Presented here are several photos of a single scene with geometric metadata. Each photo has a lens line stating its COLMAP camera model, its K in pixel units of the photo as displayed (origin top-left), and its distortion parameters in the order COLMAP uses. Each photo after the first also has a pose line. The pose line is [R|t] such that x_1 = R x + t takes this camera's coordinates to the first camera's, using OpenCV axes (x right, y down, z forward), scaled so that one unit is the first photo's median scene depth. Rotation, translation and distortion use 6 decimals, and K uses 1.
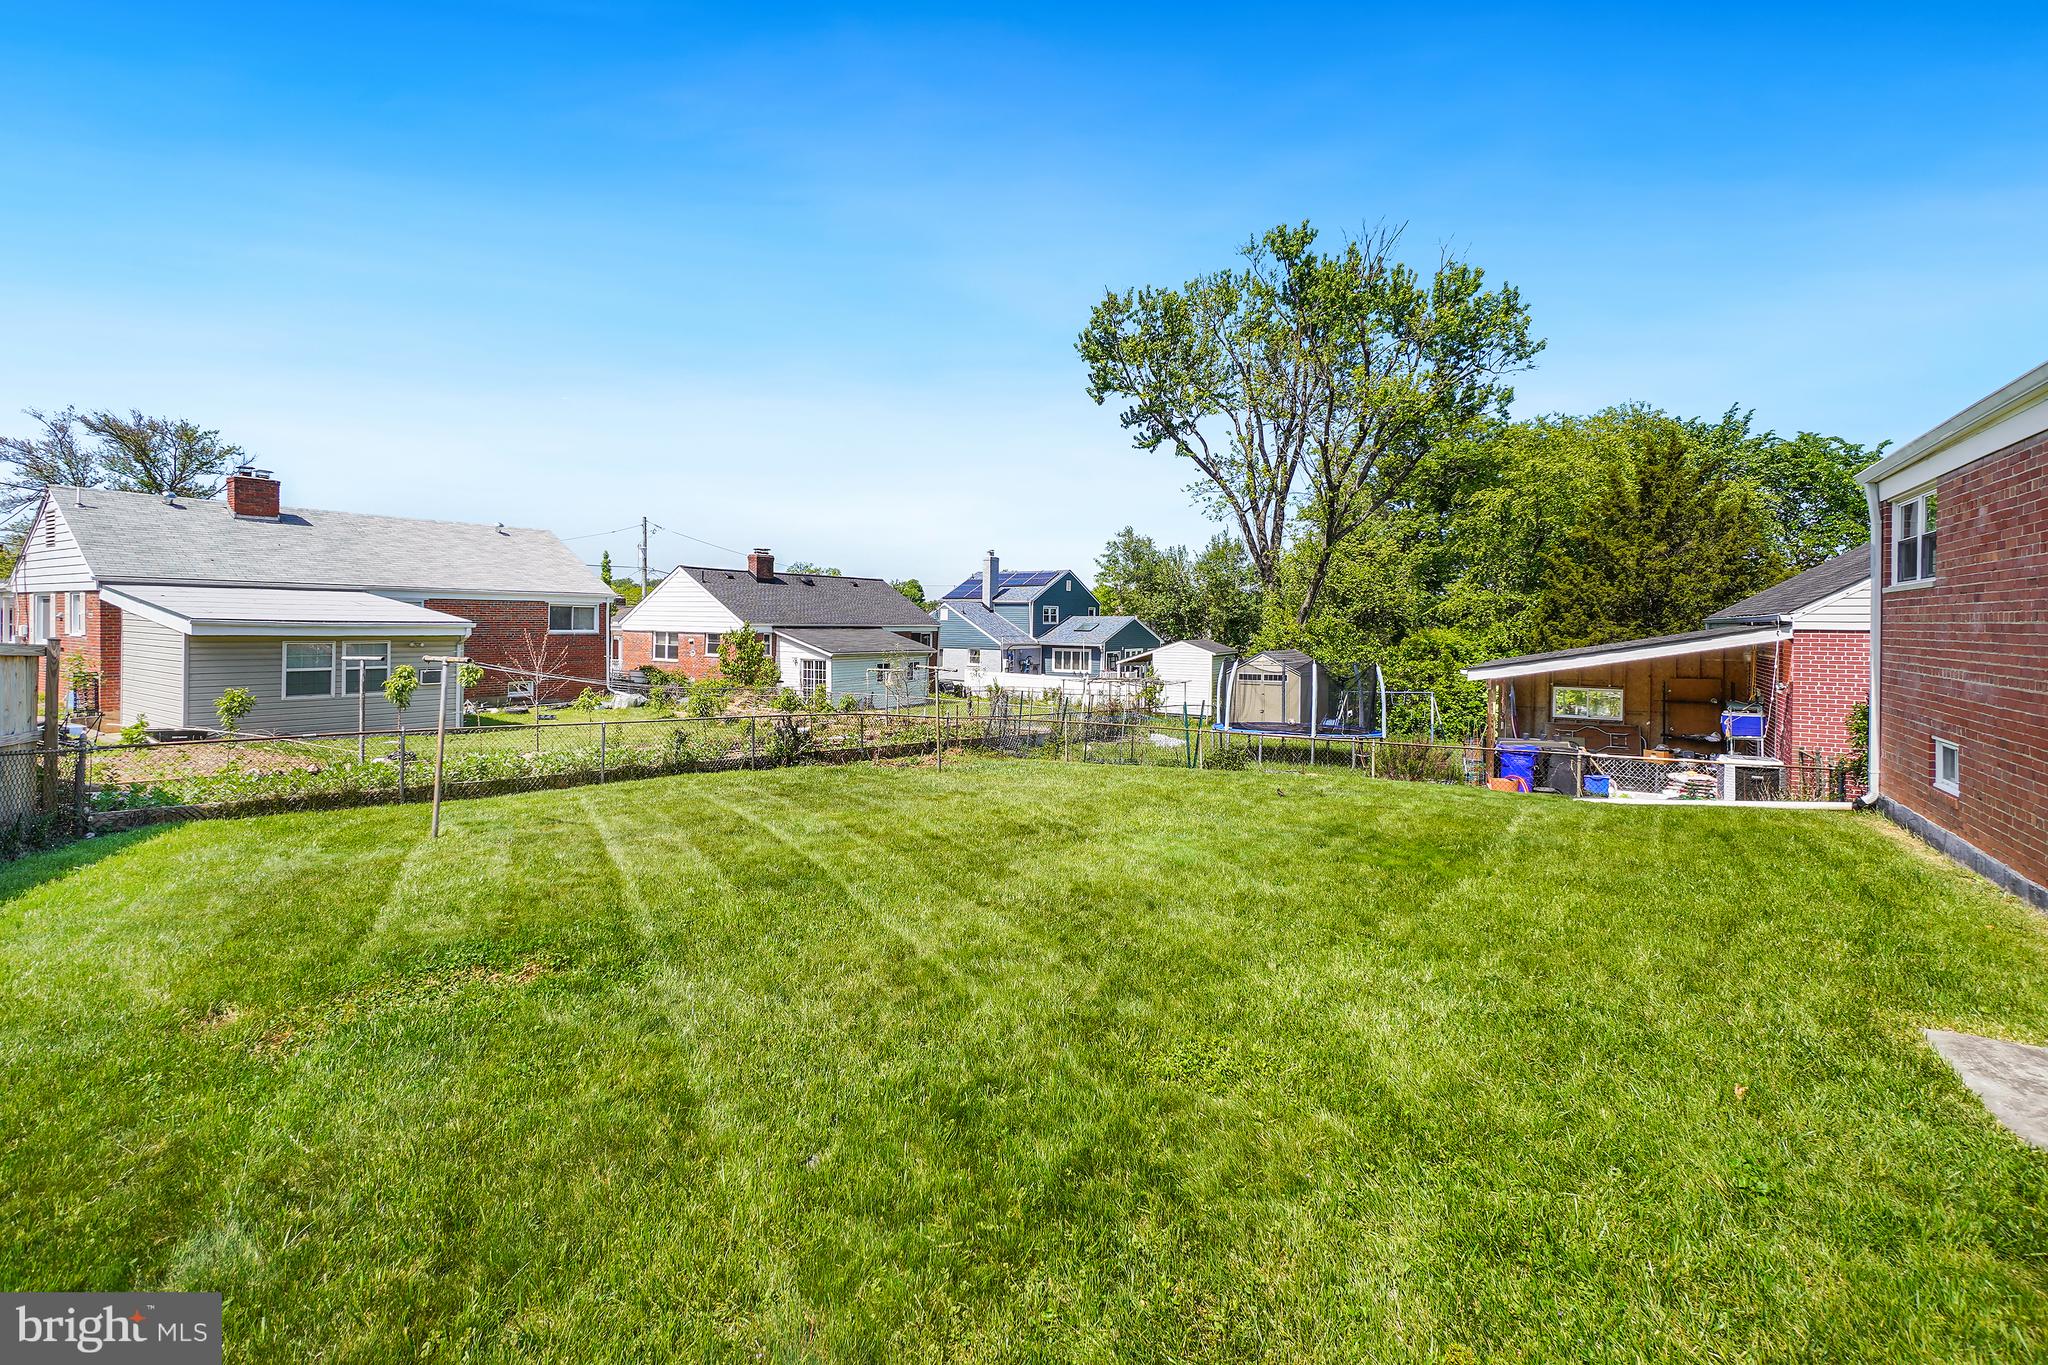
lens RADIAL K [[907.2, 0, 1026.4], [0, 907.2, 643.0], [0, 0, 1]] dist [0.000373, 0.000144]
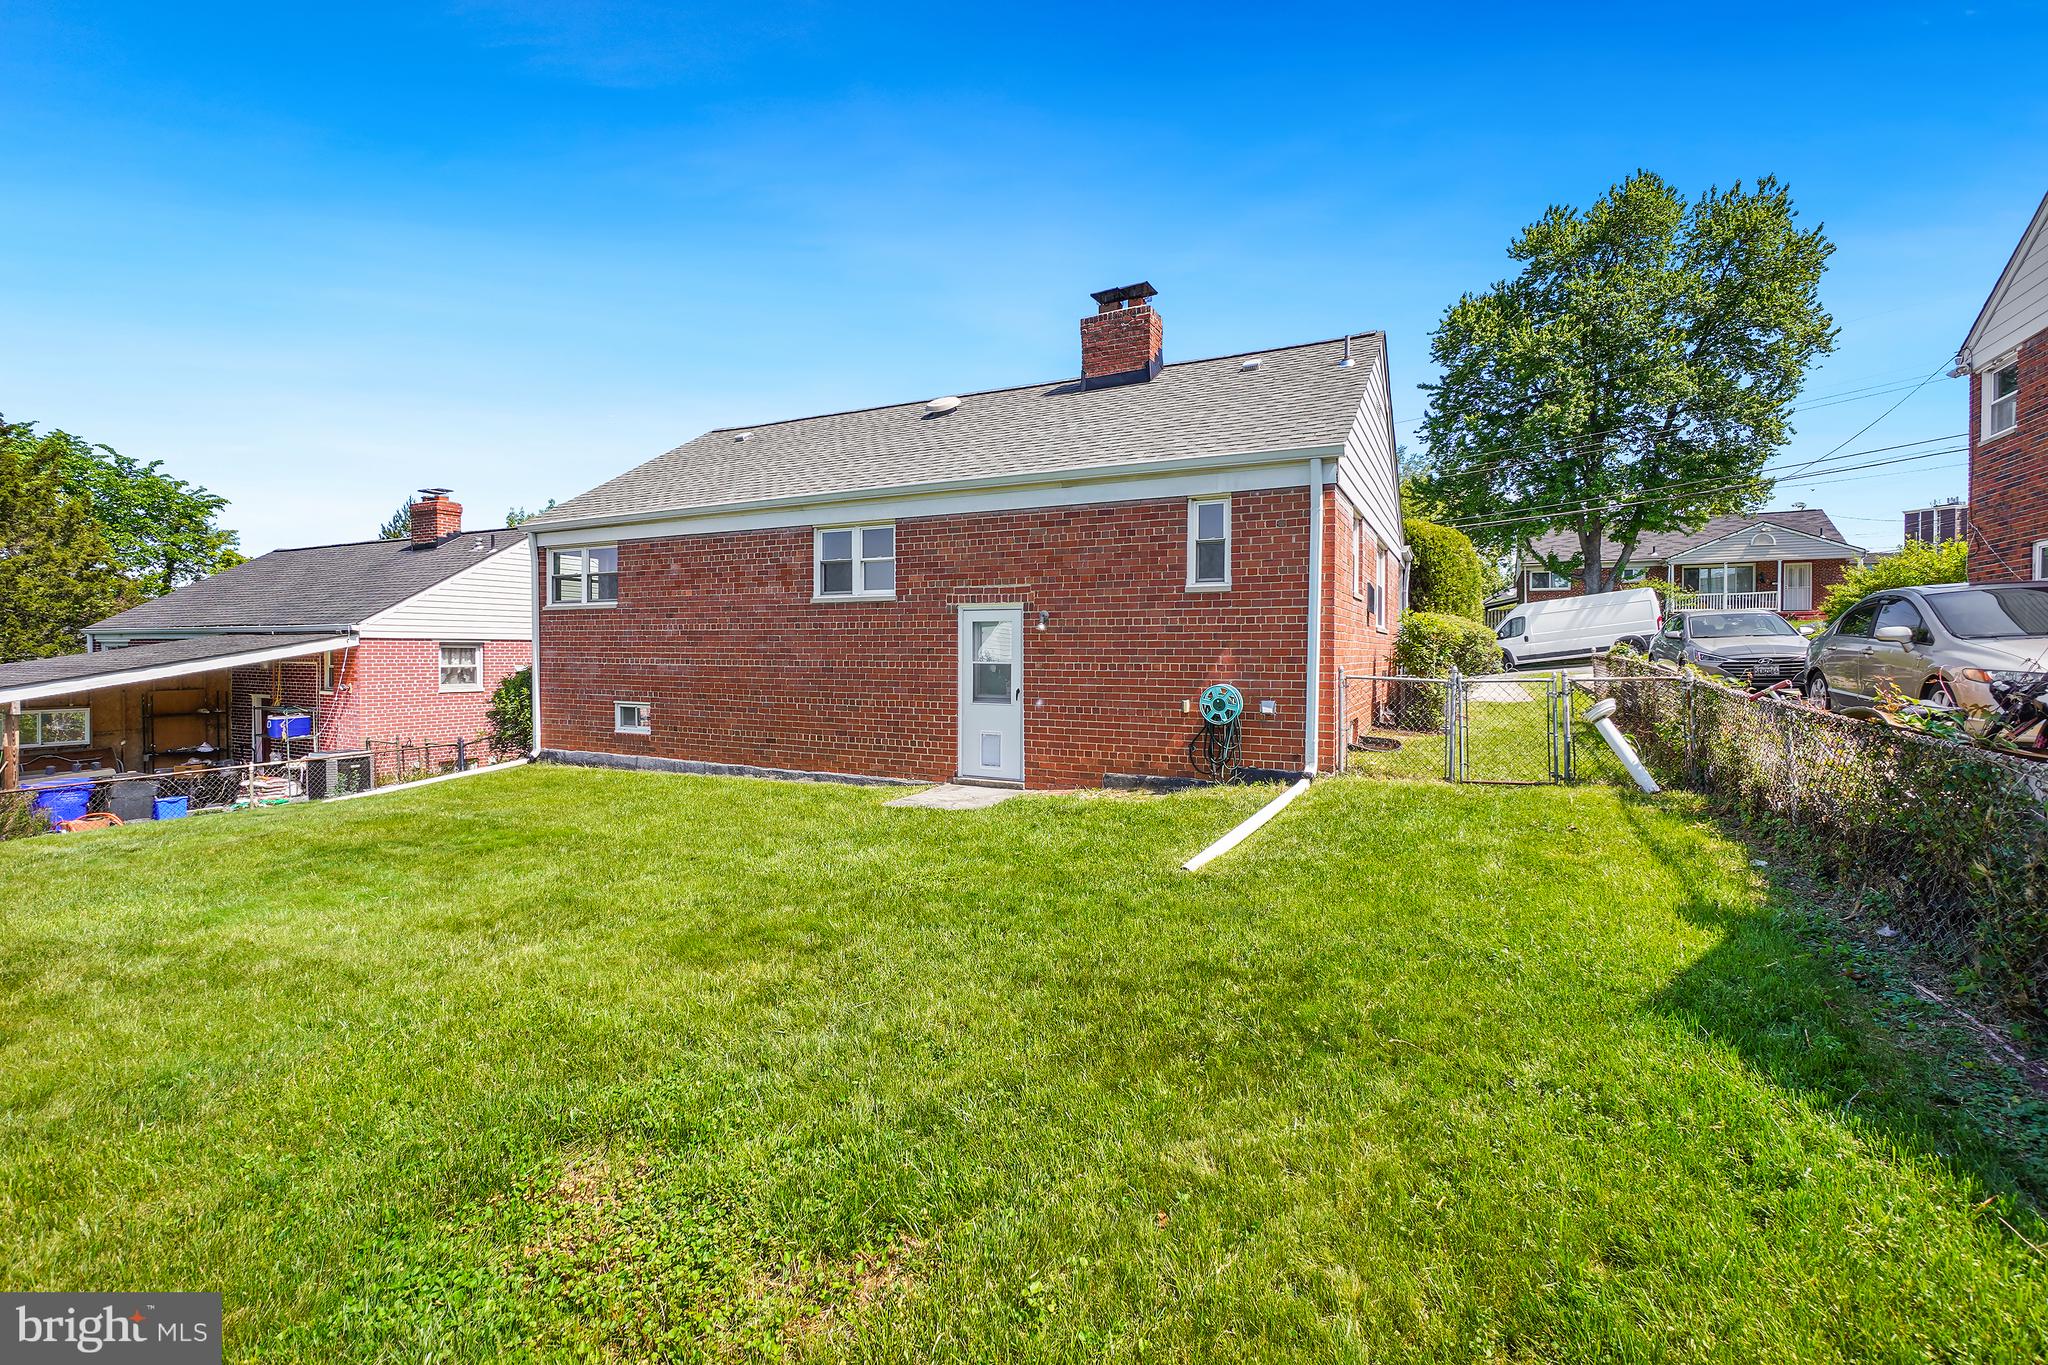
lens RADIAL K [[907.2, 0, 1026.4], [0, 907.2, 643.0], [0, 0, 1]] dist [0.000373, 0.000144]
pose [[-0.083725, -0.004531, 0.996479, -0.394614], [0.021677, 0.999745, 0.006367, 0.003571], [-0.996253, 0.022134, -0.083606, 0.239843]]
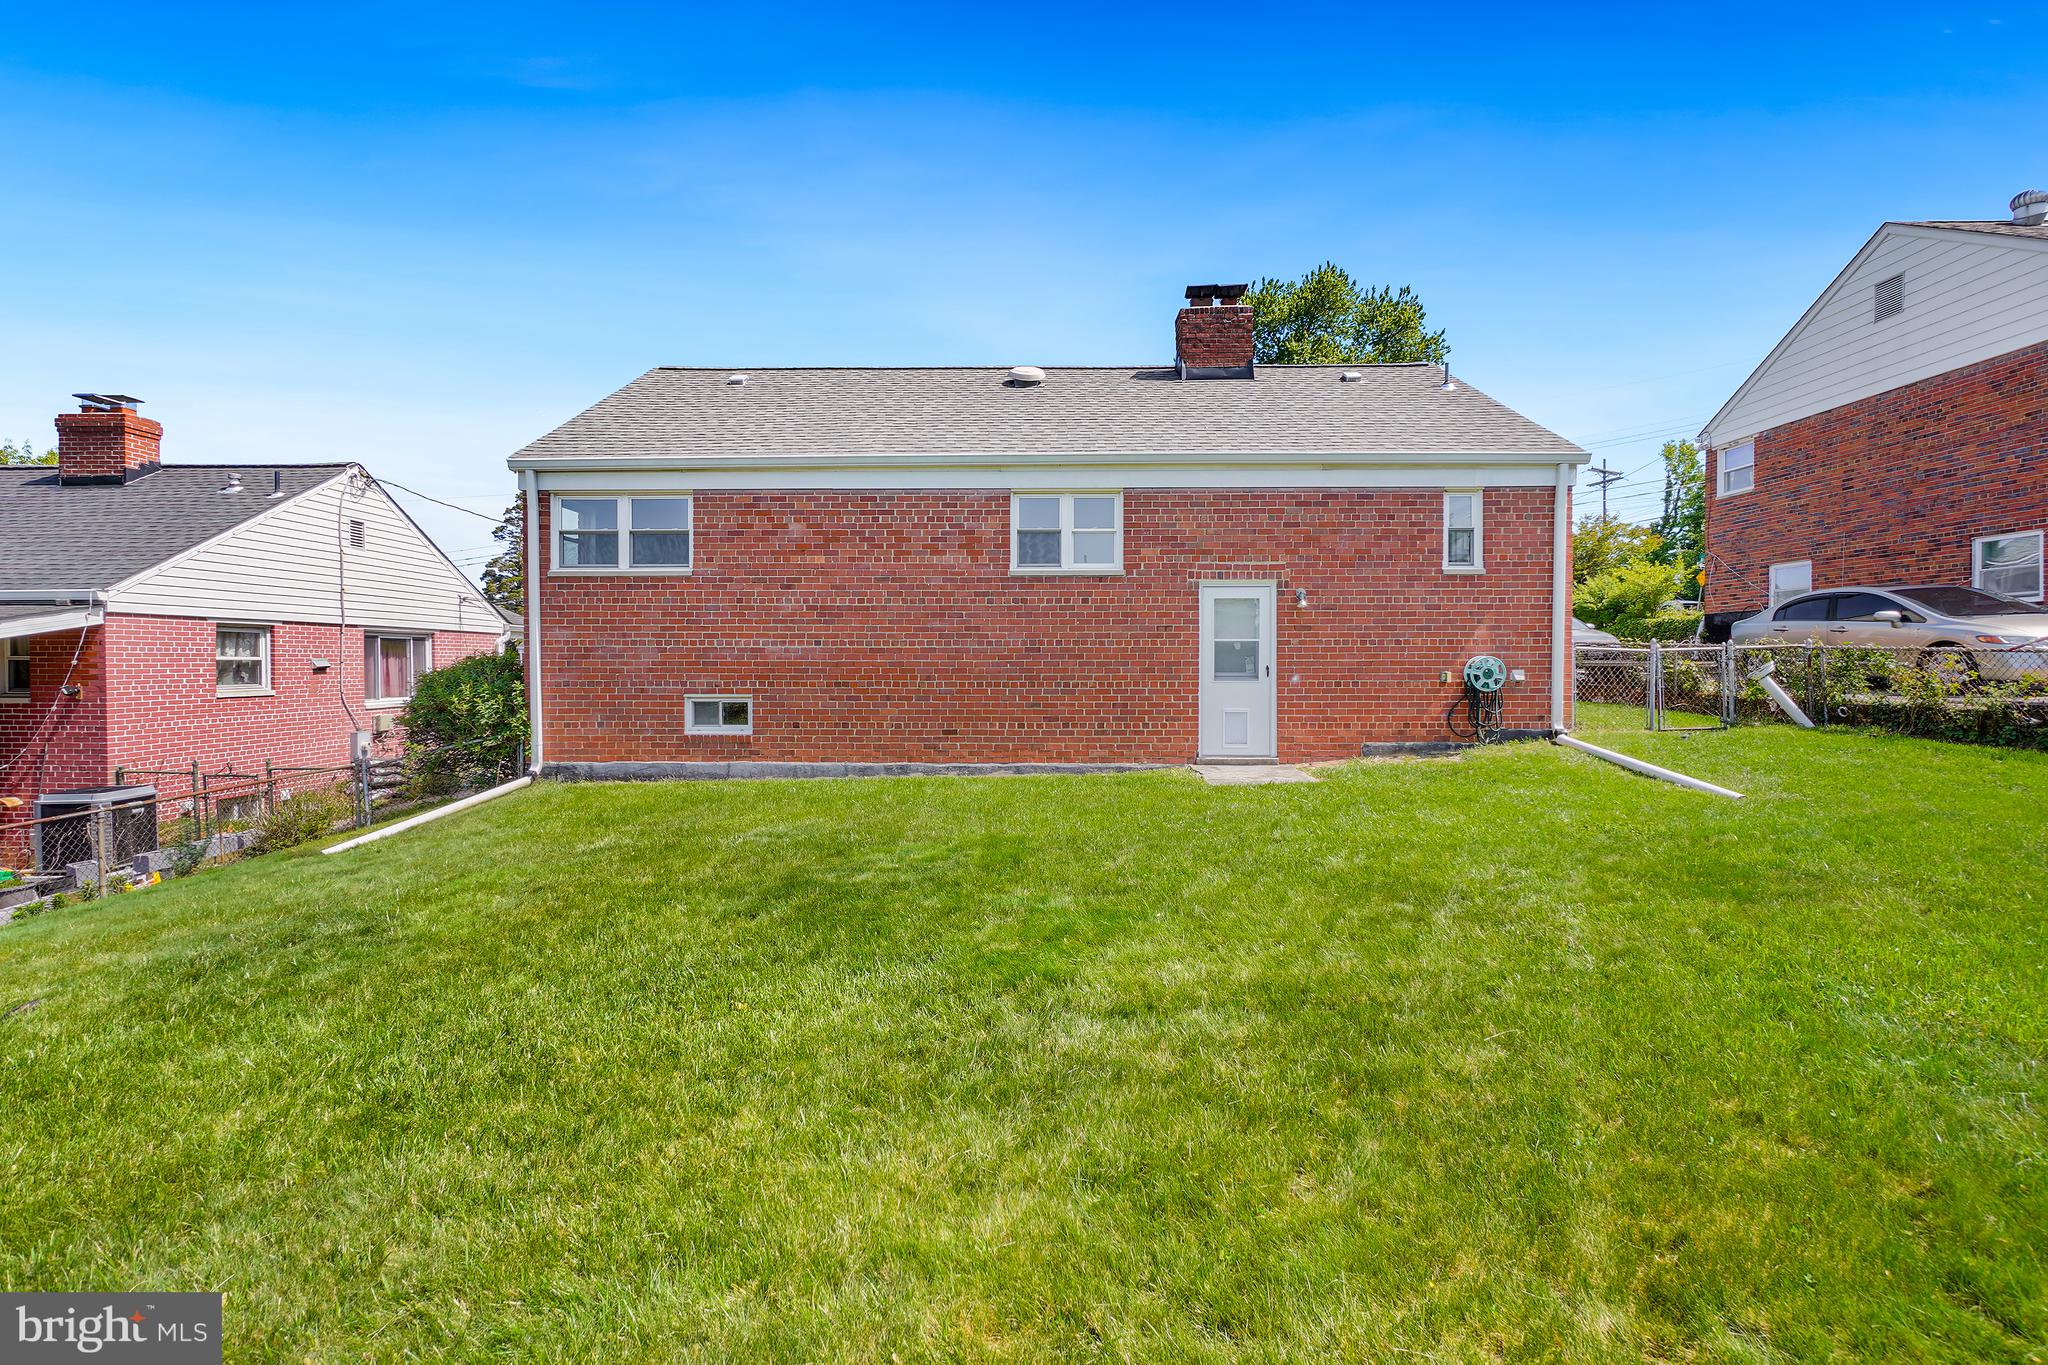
lens RADIAL K [[907.2, 0, 1026.4], [0, 907.2, 643.0], [0, 0, 1]] dist [0.000373, 0.000144]
pose [[-0.521379, 0.003769, 0.853317, -0.191752], [0.016540, 0.999847, 0.005689, 0.019408], [-0.853165, 0.017080, -0.521362, 0.741631]]
